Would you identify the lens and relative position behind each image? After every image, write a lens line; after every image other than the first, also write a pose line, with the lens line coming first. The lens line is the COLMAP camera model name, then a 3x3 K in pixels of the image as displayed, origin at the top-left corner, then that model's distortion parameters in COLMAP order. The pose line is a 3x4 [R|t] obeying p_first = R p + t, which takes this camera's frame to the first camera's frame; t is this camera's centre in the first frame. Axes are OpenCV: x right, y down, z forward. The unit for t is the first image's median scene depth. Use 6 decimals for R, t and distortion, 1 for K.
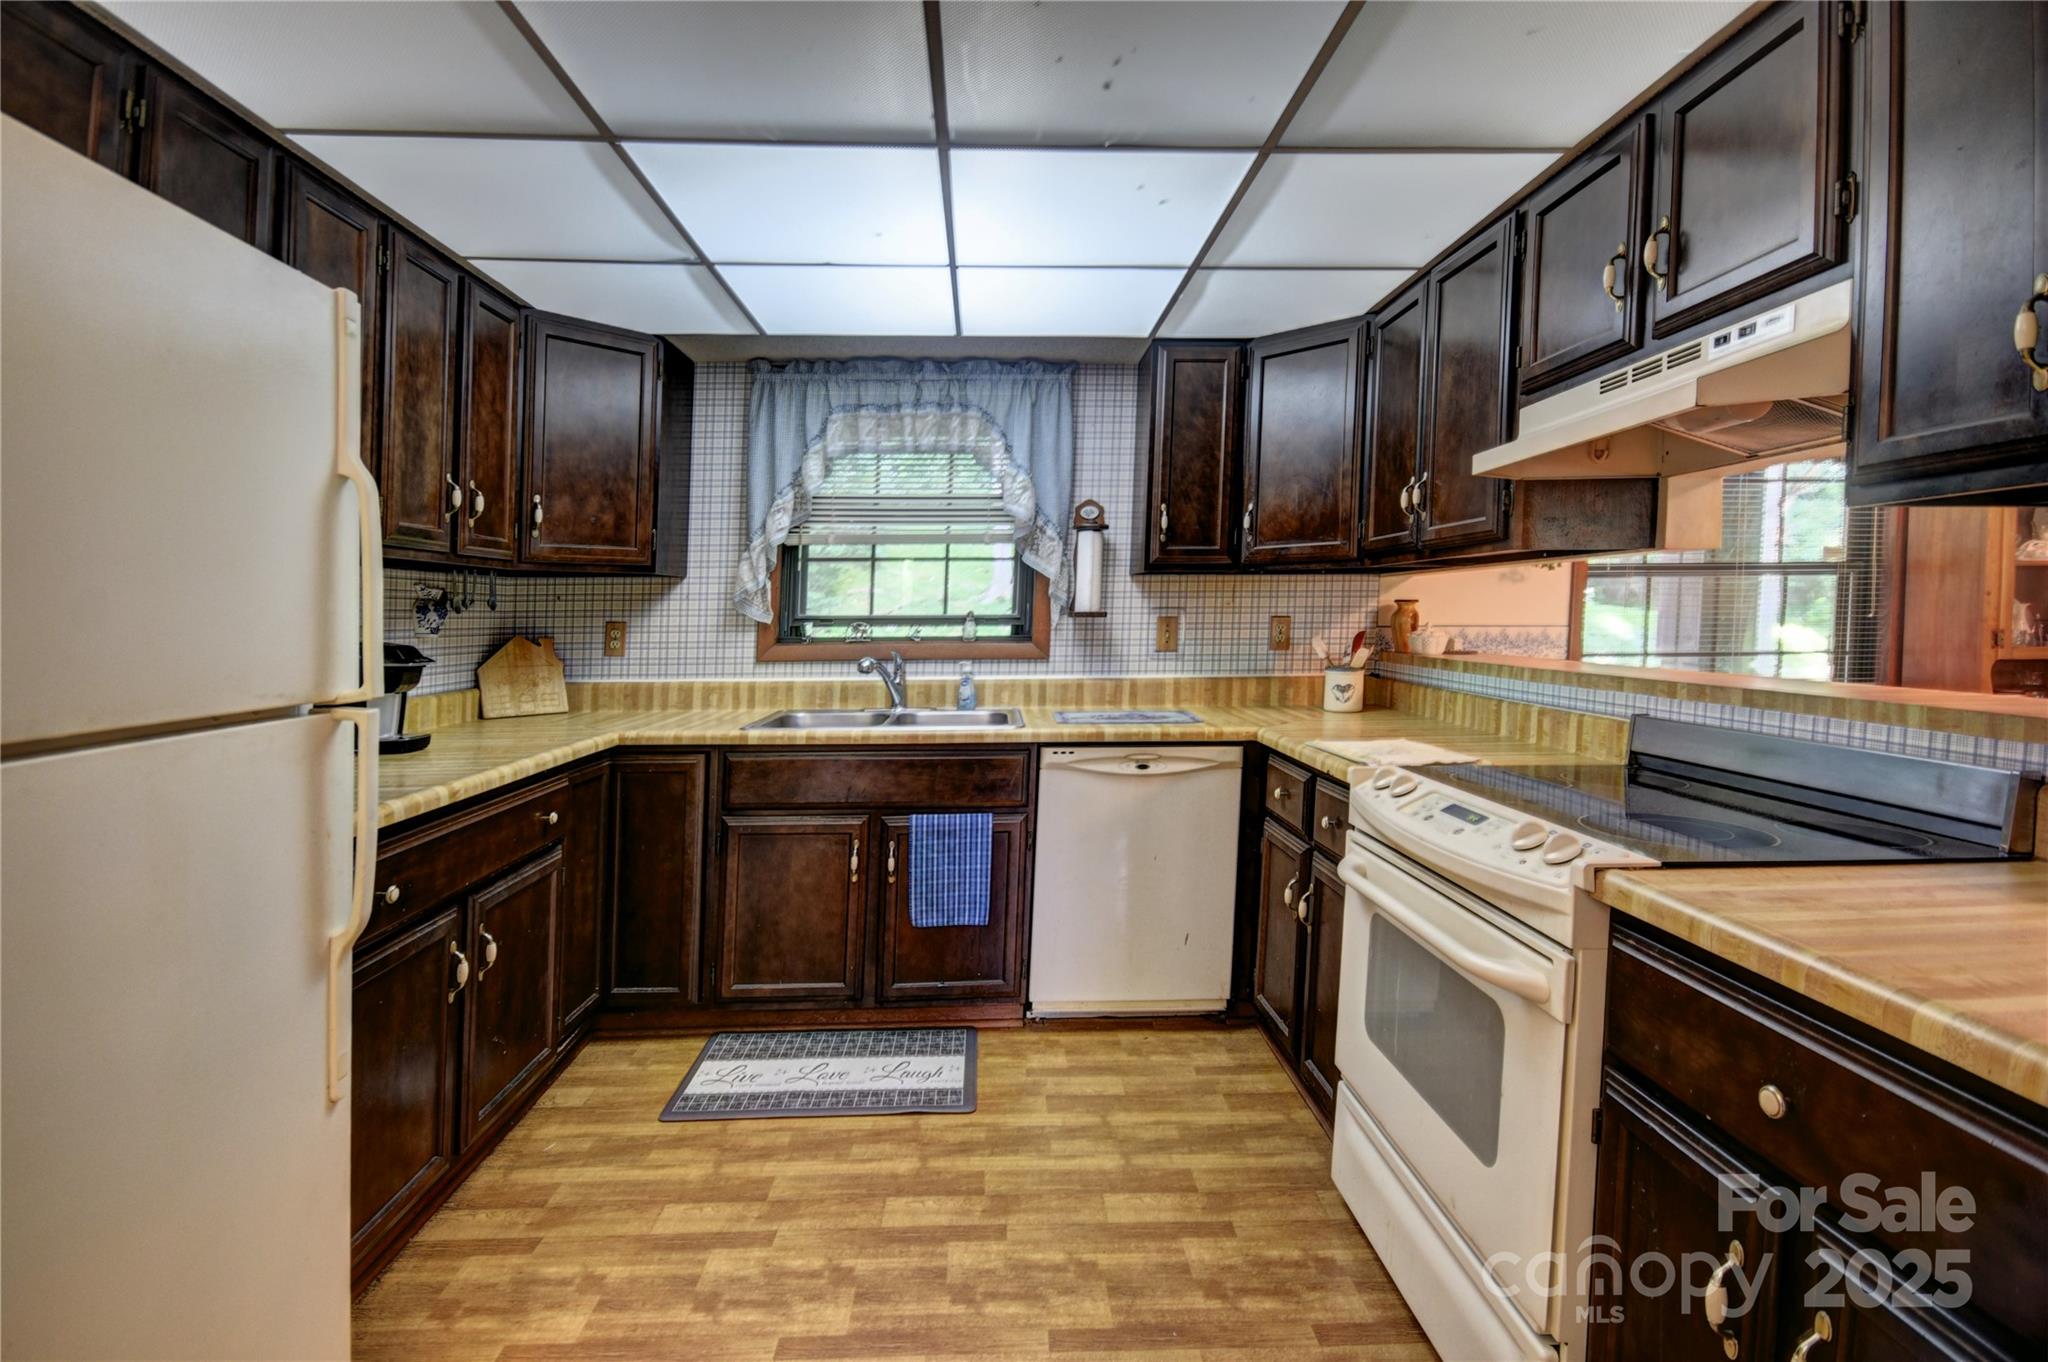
lens RADIAL K [[929.8, 0, 1028.1], [0, 929.8, 656.0], [0, 0, 1]] dist [0.002029, 0.000228]
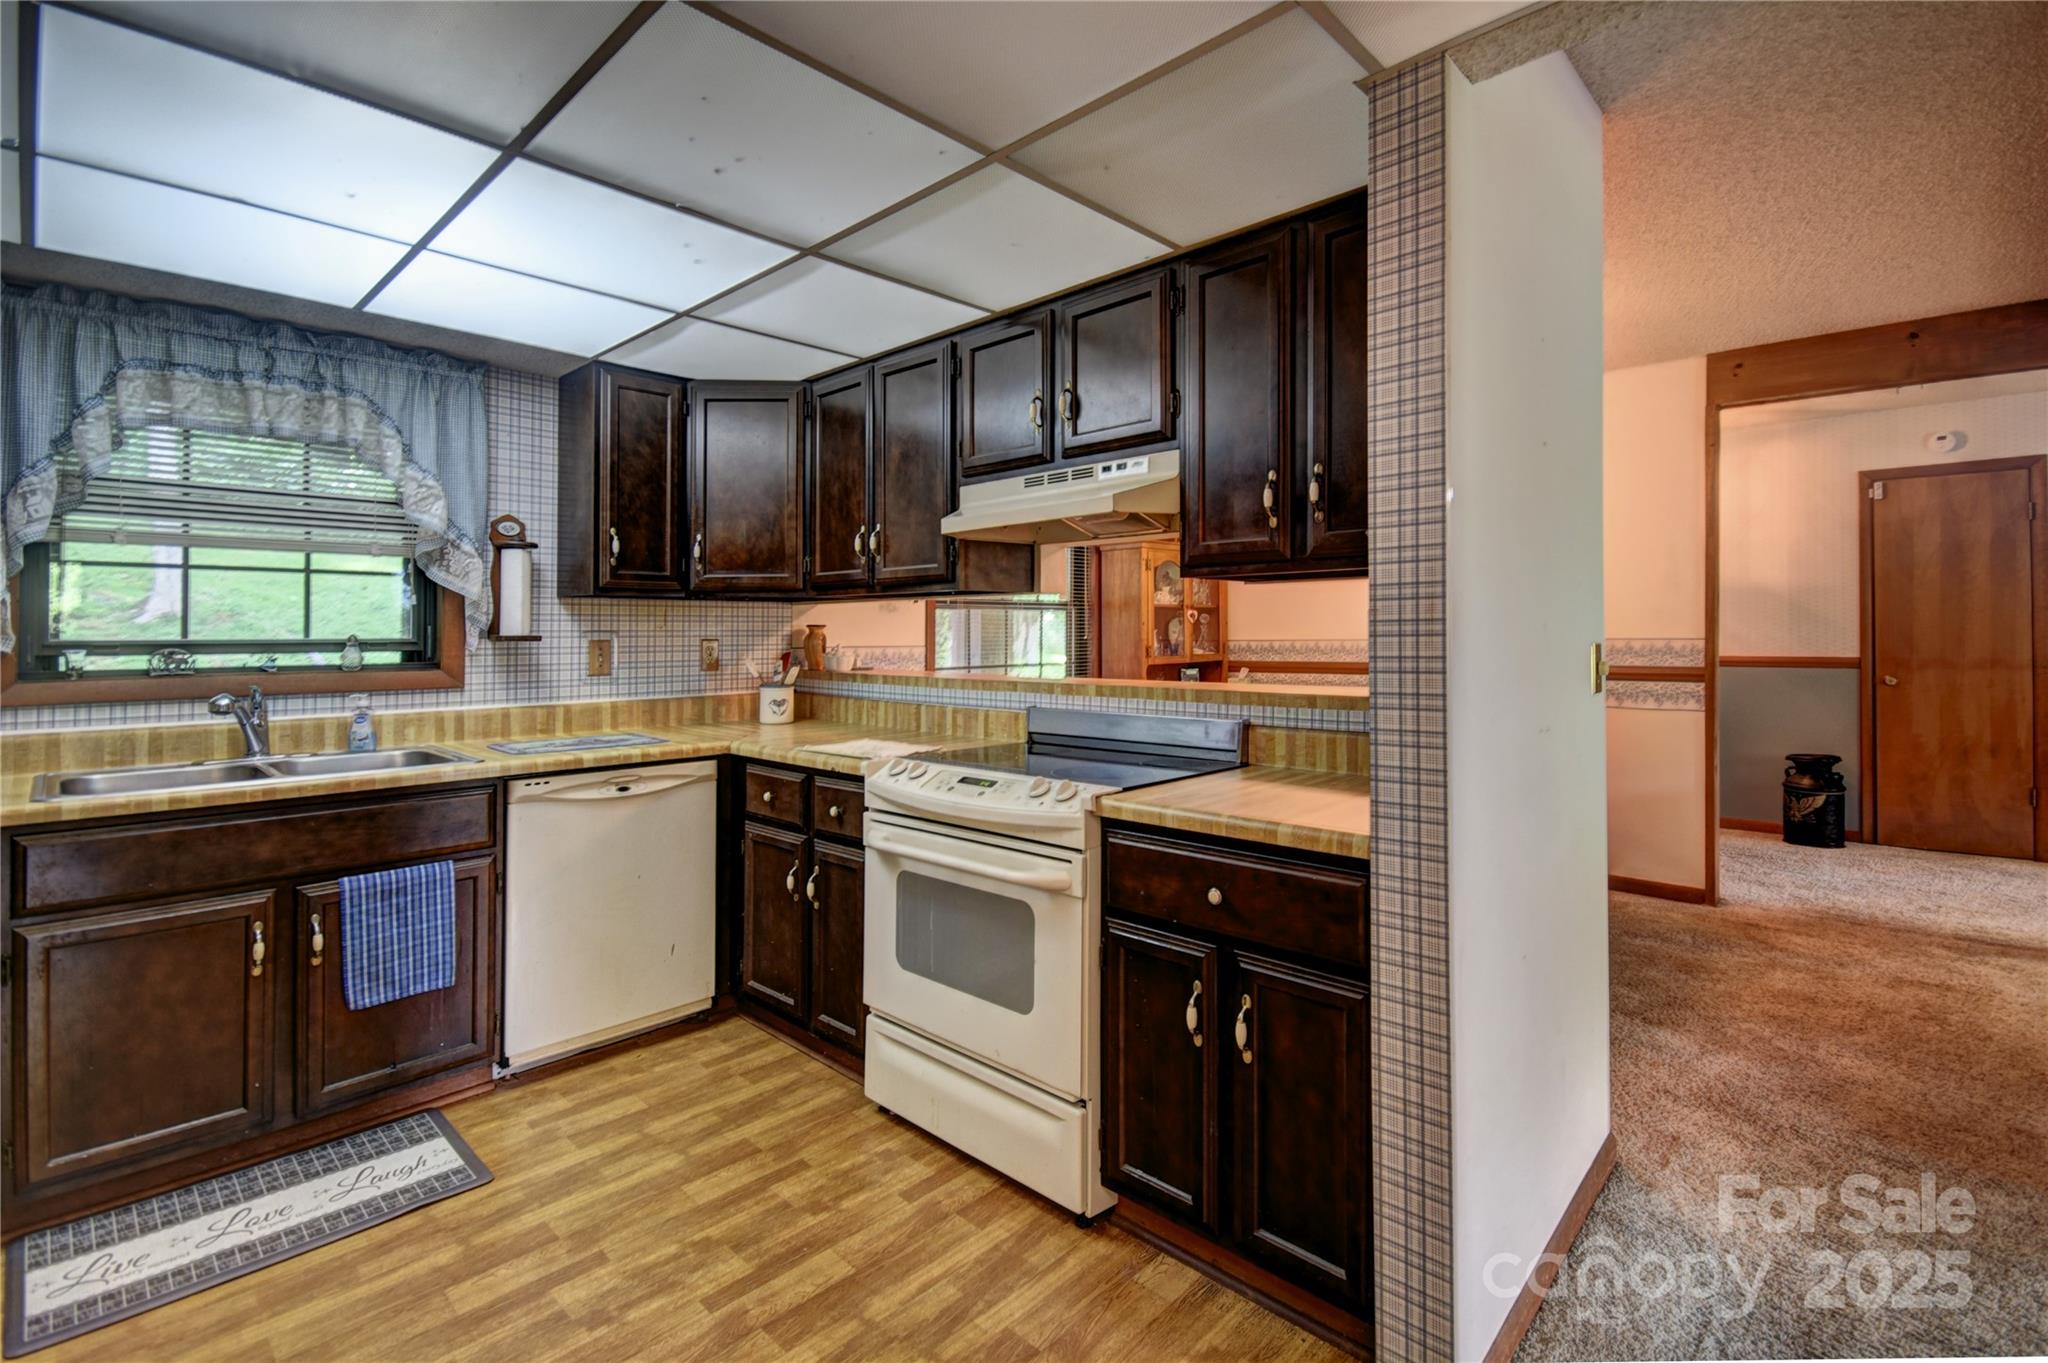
lens RADIAL K [[943.4, 0, 1022.5], [0, 943.4, 668.2], [0, 0, 1]] dist [0.013538, 0.000115]
pose [[0.725336, -0.024553, 0.687957, -0.264072], [0.032034, 0.999485, 0.001896, -0.000311], [-0.687649, 0.020663, 0.725749, -0.044136]]
